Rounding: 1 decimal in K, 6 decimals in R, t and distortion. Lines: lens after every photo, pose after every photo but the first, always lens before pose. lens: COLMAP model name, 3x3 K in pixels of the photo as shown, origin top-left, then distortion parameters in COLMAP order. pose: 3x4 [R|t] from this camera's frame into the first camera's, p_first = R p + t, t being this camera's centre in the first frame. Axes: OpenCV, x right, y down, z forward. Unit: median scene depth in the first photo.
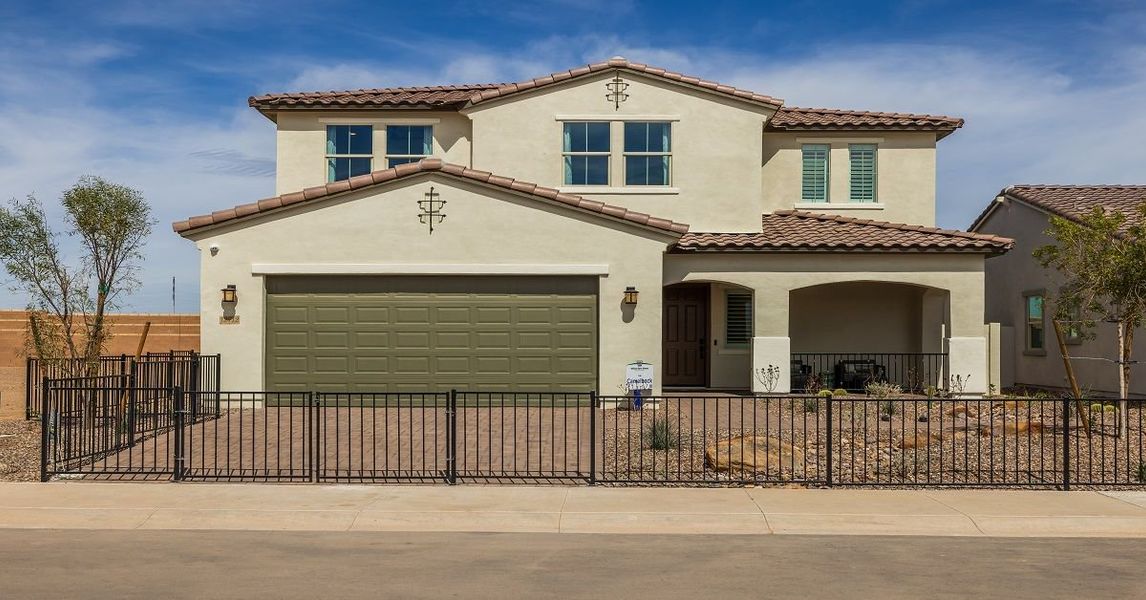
lens RADIAL K [[1056.9, 0, 573.0], [0, 1056.9, 300.0], [0, 0, 1]] dist [0.002166, -0.002767]
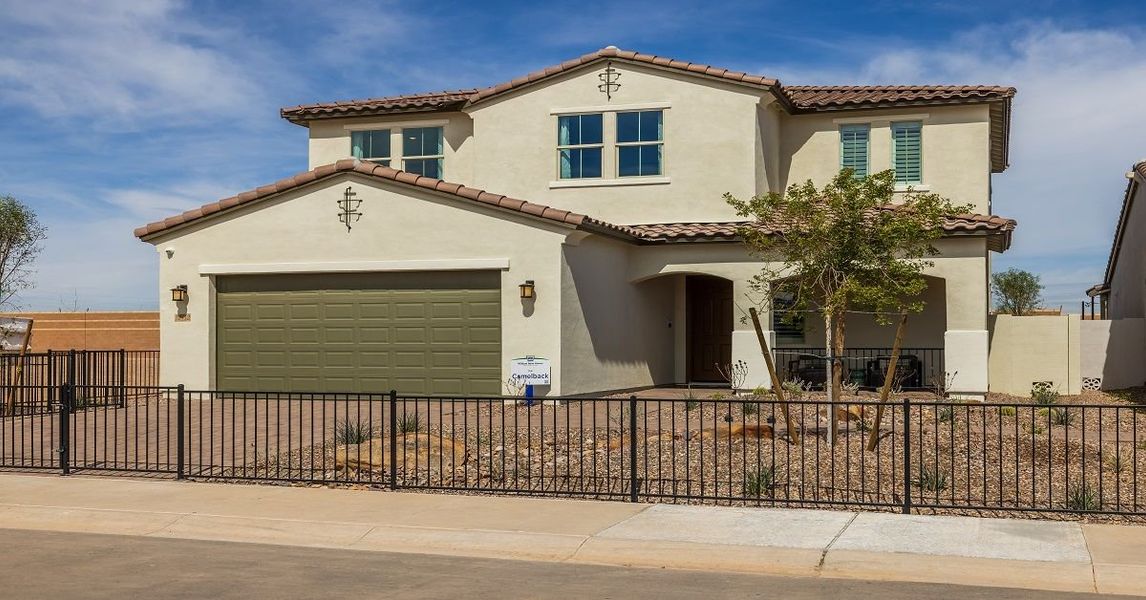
lens RADIAL K [[1042.7, 0, 644.8], [0, 1042.7, 298.0], [0, 0, 1]] dist [-0.005224, 0.001607]
pose [[0.968897, -0.012674, -0.247139, 0.313321], [0.013146, 0.999914, 0.000261, 0.003943], [0.247114, -0.003502, 0.968980, 0.069647]]
